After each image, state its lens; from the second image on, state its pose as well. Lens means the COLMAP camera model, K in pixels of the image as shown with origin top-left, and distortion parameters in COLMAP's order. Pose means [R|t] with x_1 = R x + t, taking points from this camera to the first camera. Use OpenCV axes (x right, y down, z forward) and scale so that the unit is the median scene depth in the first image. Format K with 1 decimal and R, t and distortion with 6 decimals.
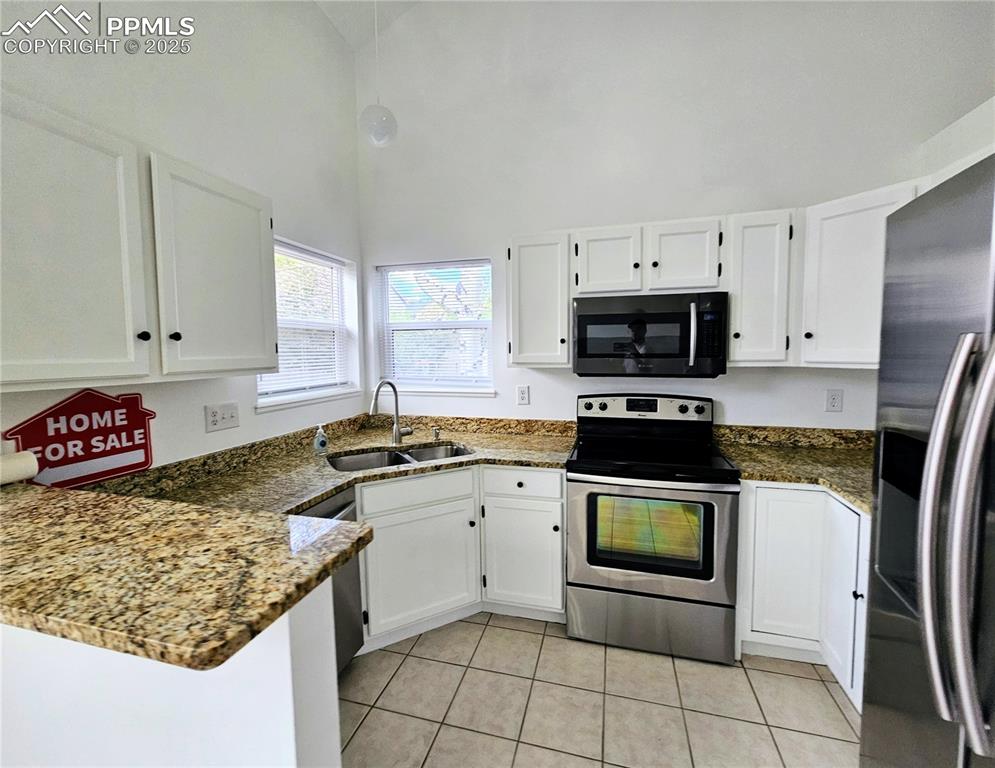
lens RADIAL K [[420.9, 0, 501.5], [0, 420.9, 376.5], [0, 0, 1]] dist [-0.001996, 0.000020]
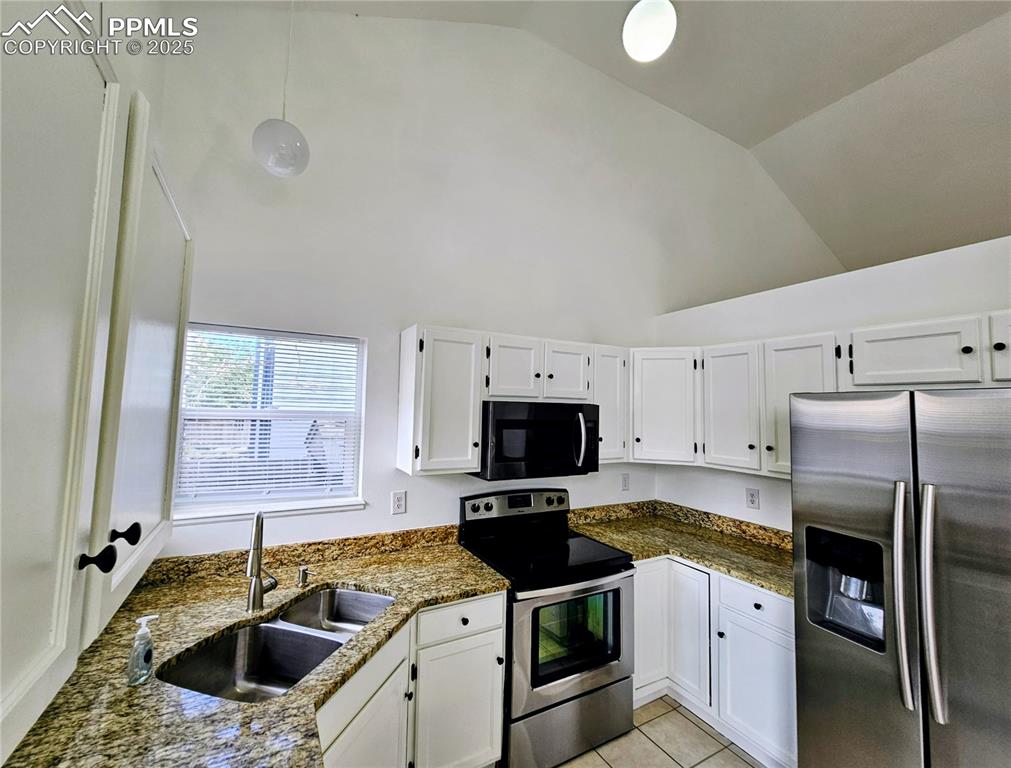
lens RADIAL K [[417.3, 0, 493.1], [0, 417.3, 381.7], [0, 0, 1]] dist [-0.000133, -0.000016]
pose [[0.723649, 0.071546, 0.686450, -0.491278], [0.015698, 0.992649, -0.120008, -0.113133], [-0.689990, 0.097620, 0.717206, 0.285743]]
